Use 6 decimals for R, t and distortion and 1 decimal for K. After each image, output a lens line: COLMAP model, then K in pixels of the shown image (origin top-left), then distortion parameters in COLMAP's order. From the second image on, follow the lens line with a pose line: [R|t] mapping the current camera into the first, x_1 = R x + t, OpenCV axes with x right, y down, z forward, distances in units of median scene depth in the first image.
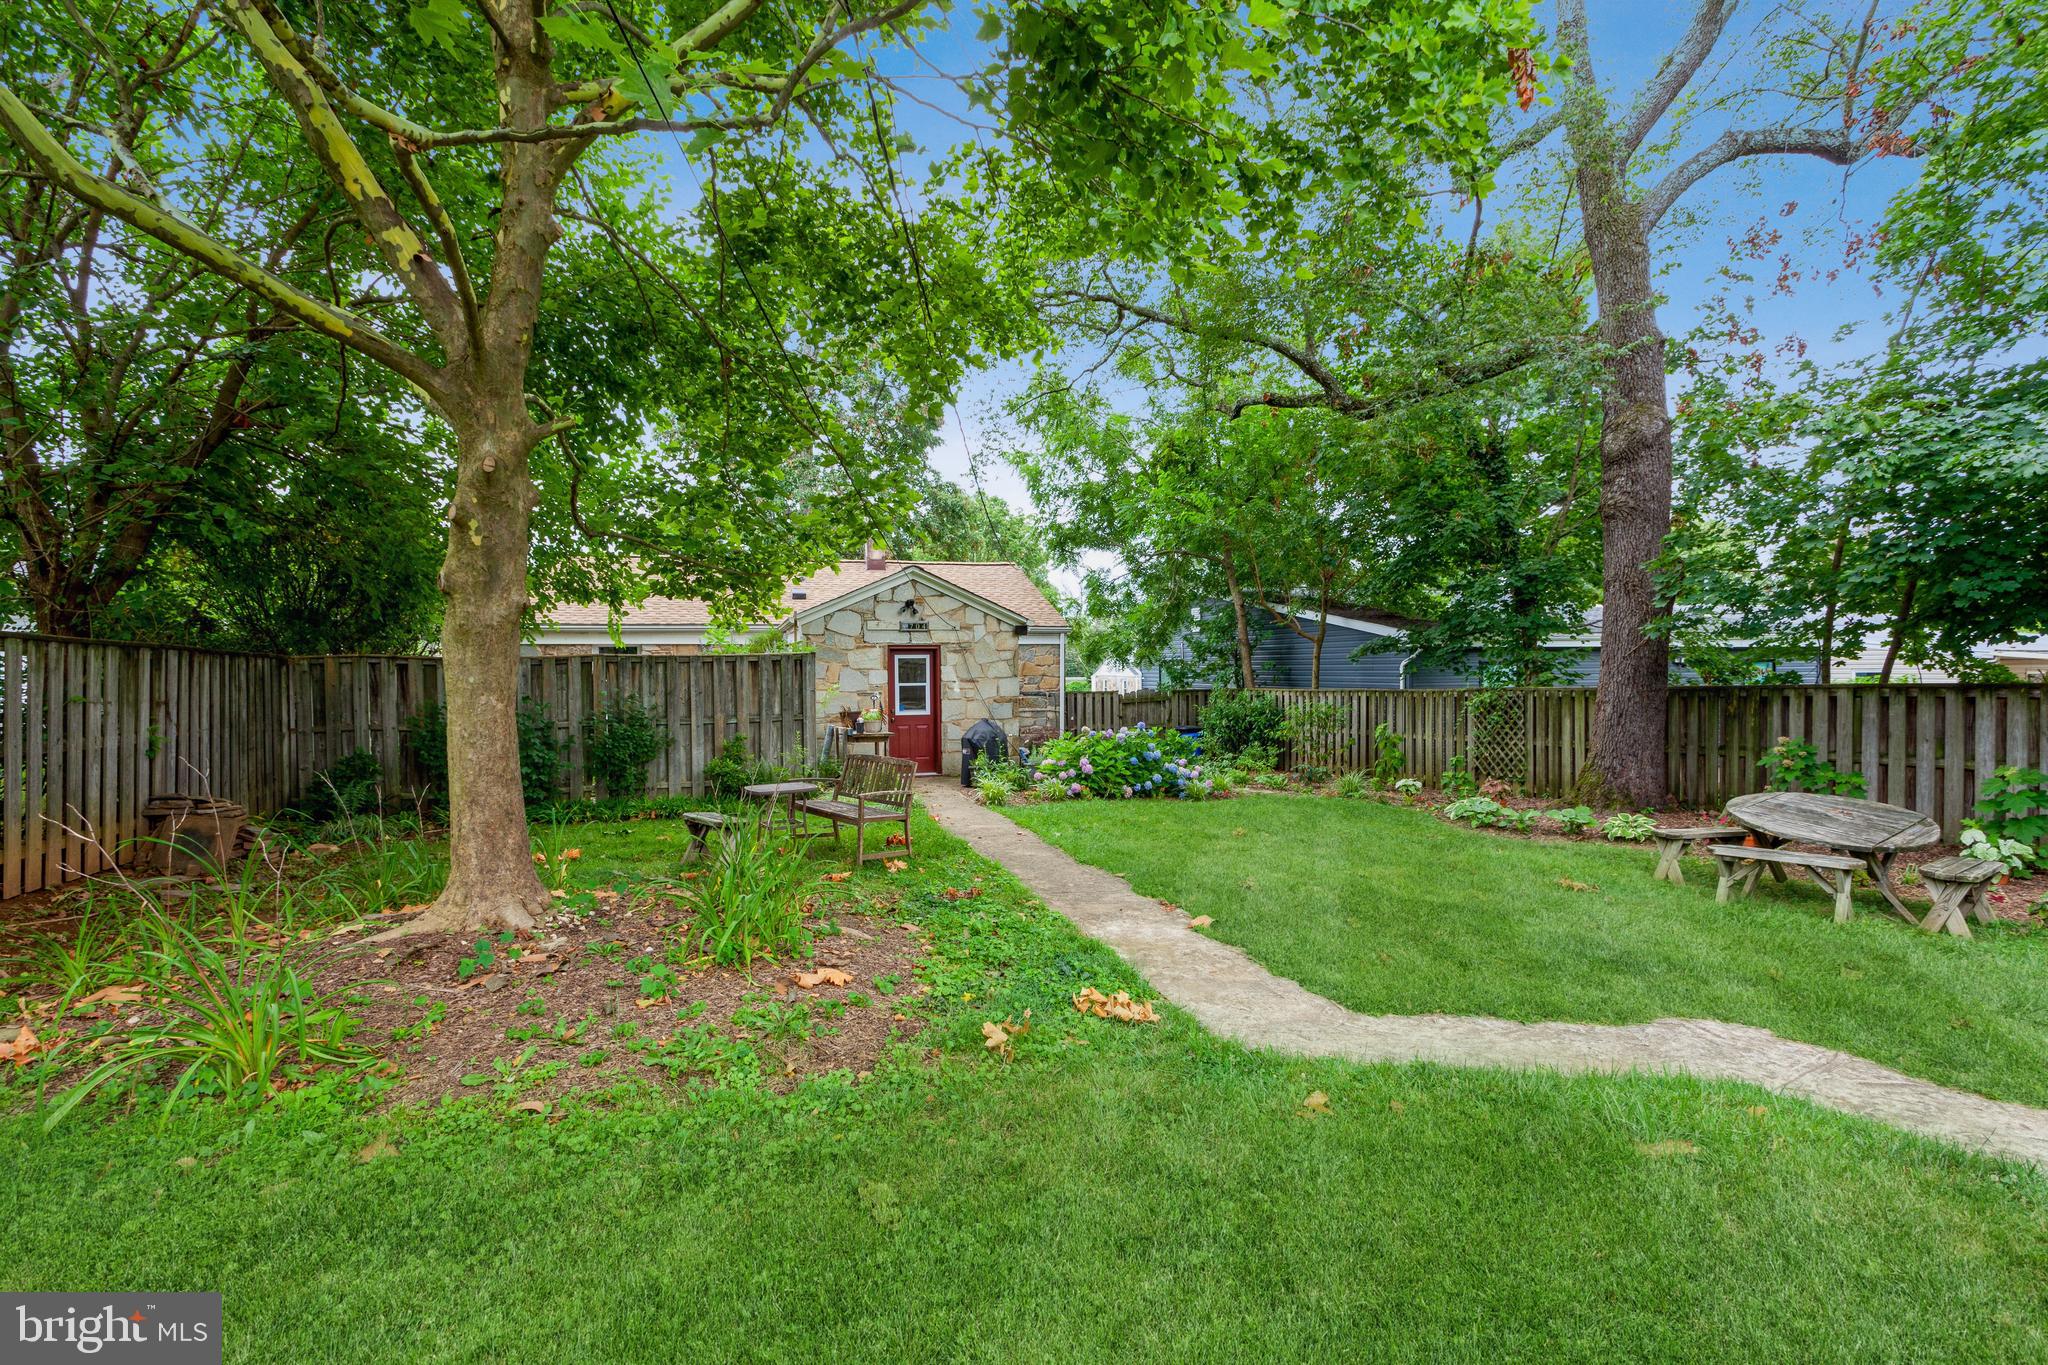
lens RADIAL K [[986.8, 0, 1024.2], [0, 986.8, 675.5], [0, 0, 1]] dist [0.001367, 0.000692]
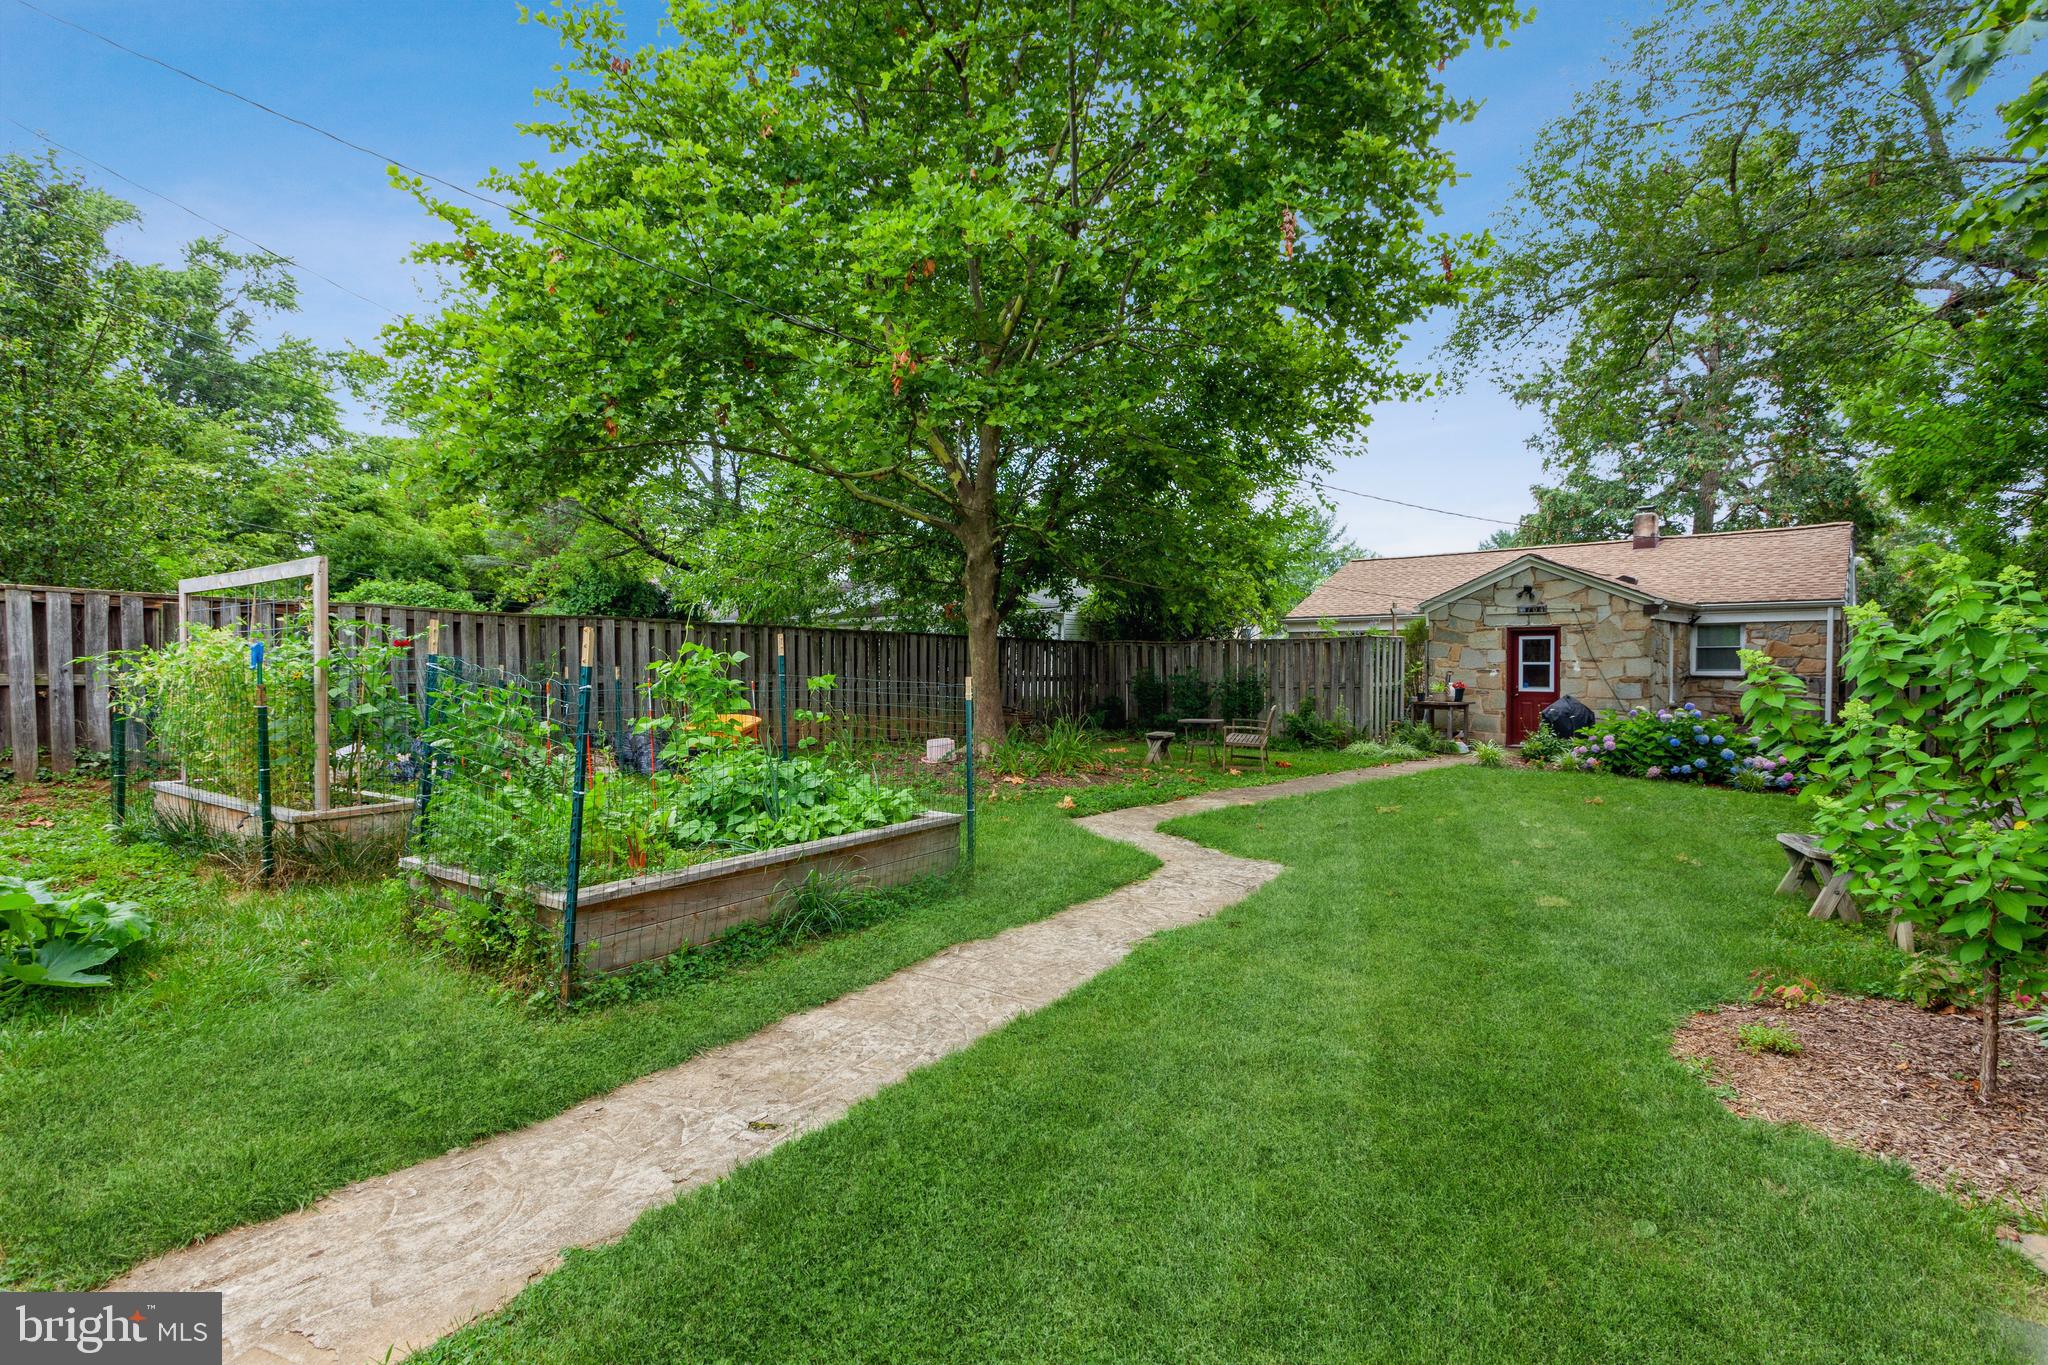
lens RADIAL K [[986.8, 0, 1016.0], [0, 986.8, 682.7], [0, 0, 1]] dist [0.001367, 0.000692]
pose [[0.529638, 0.028273, -0.847752, 0.510077], [-0.008041, 0.999567, 0.028312, 0.004168], [0.848186, -0.008178, 0.529636, -0.058255]]
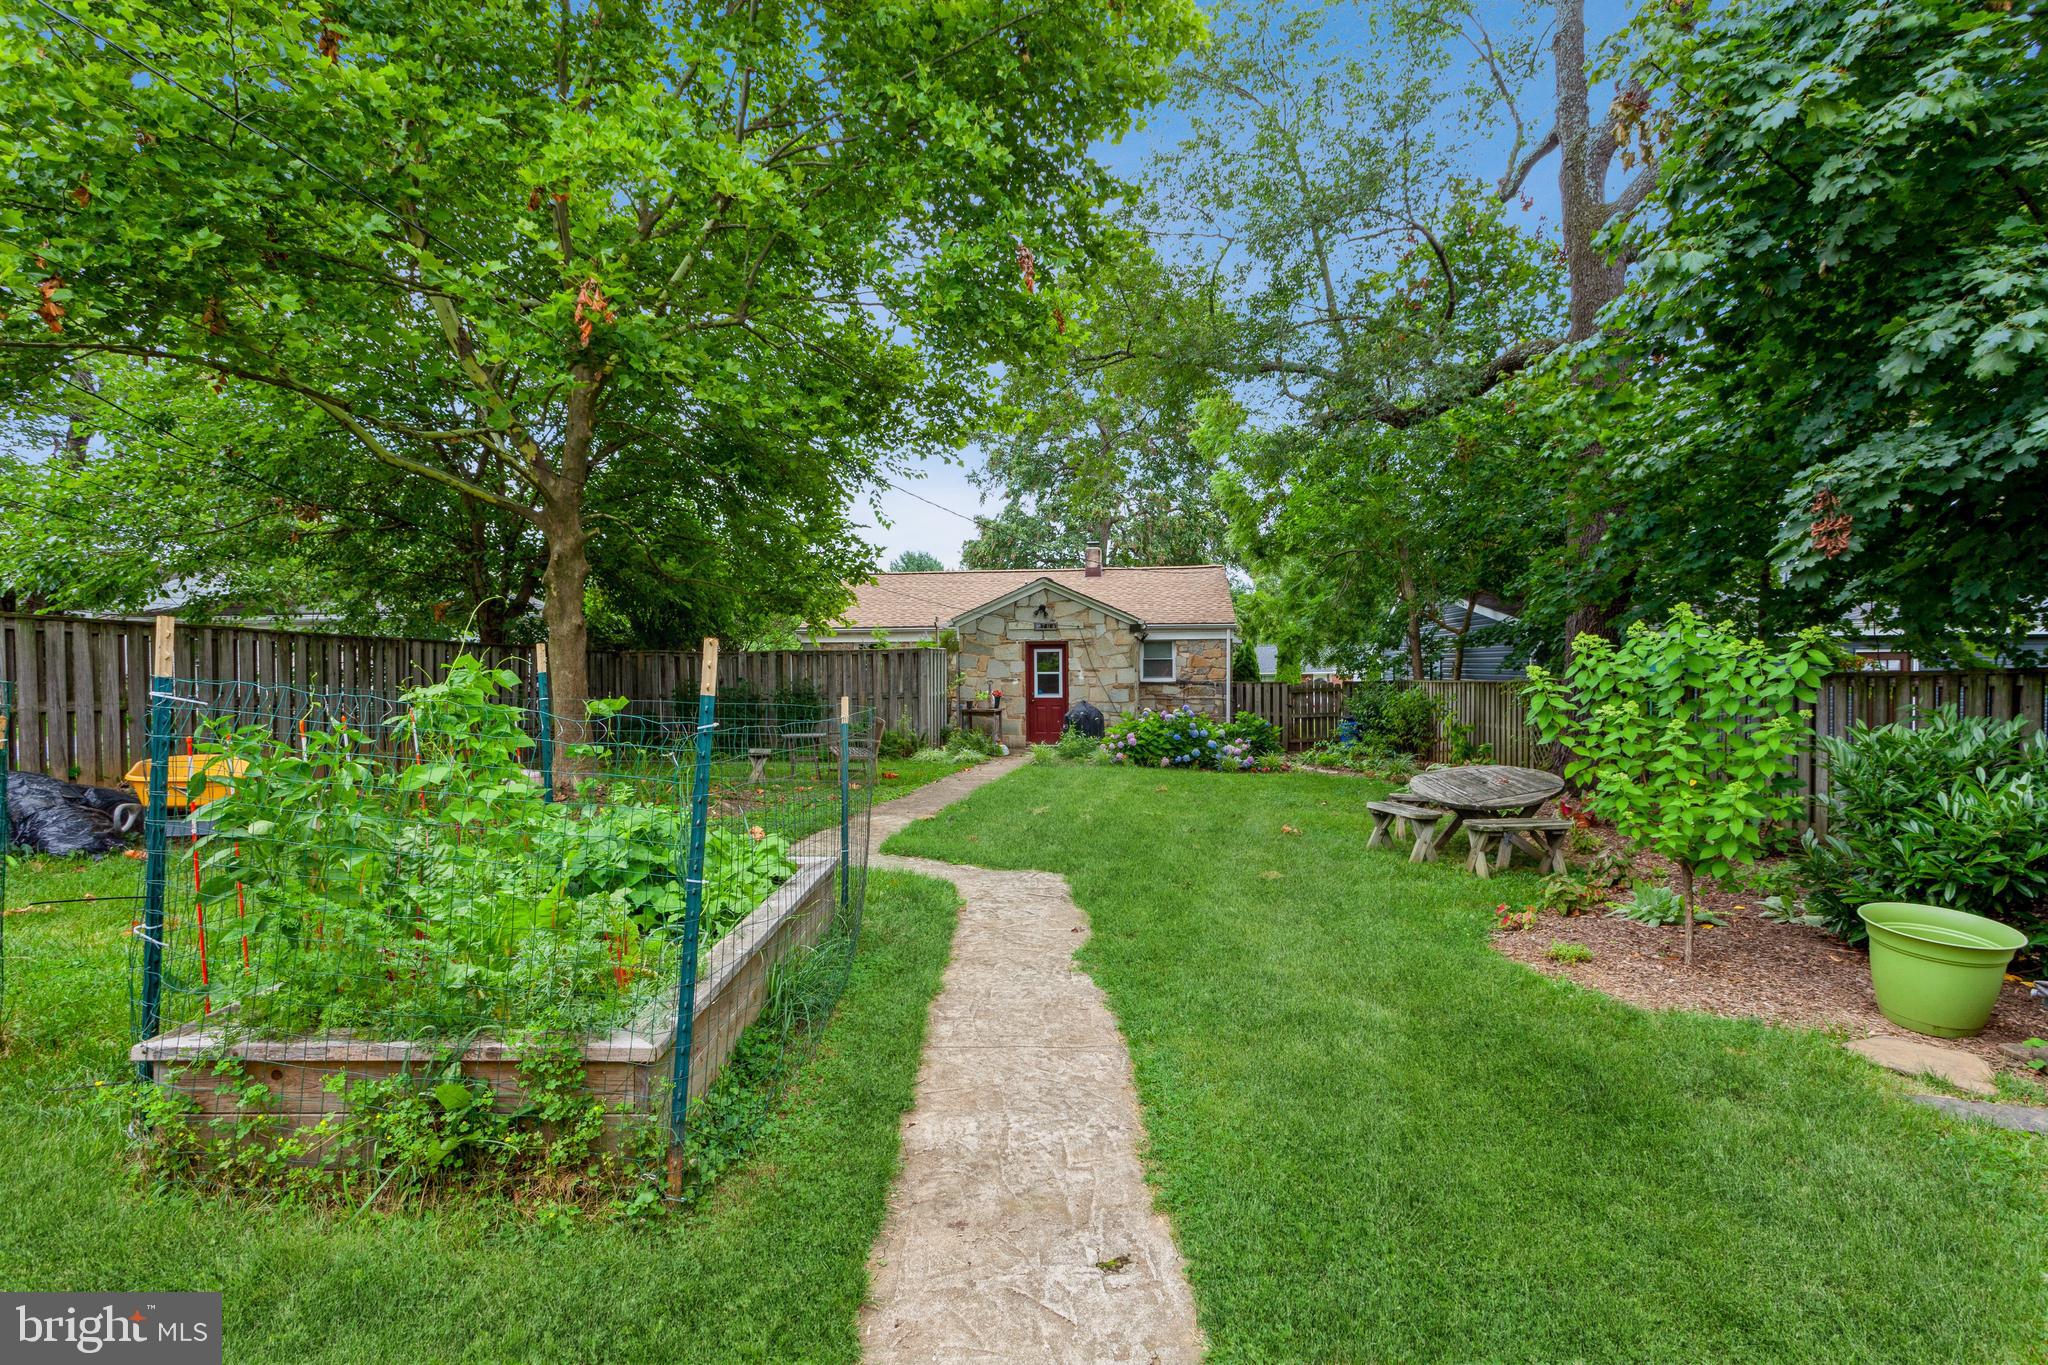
lens RADIAL K [[986.8, 0, 1030.5], [0, 986.8, 669.0], [0, 0, 1]] dist [0.001367, 0.000692]
pose [[0.914581, 0.004692, -0.404377, 0.373201], [-0.004980, 0.999988, 0.000338, 0.003706], [0.404373, 0.001705, 0.914592, -0.144994]]
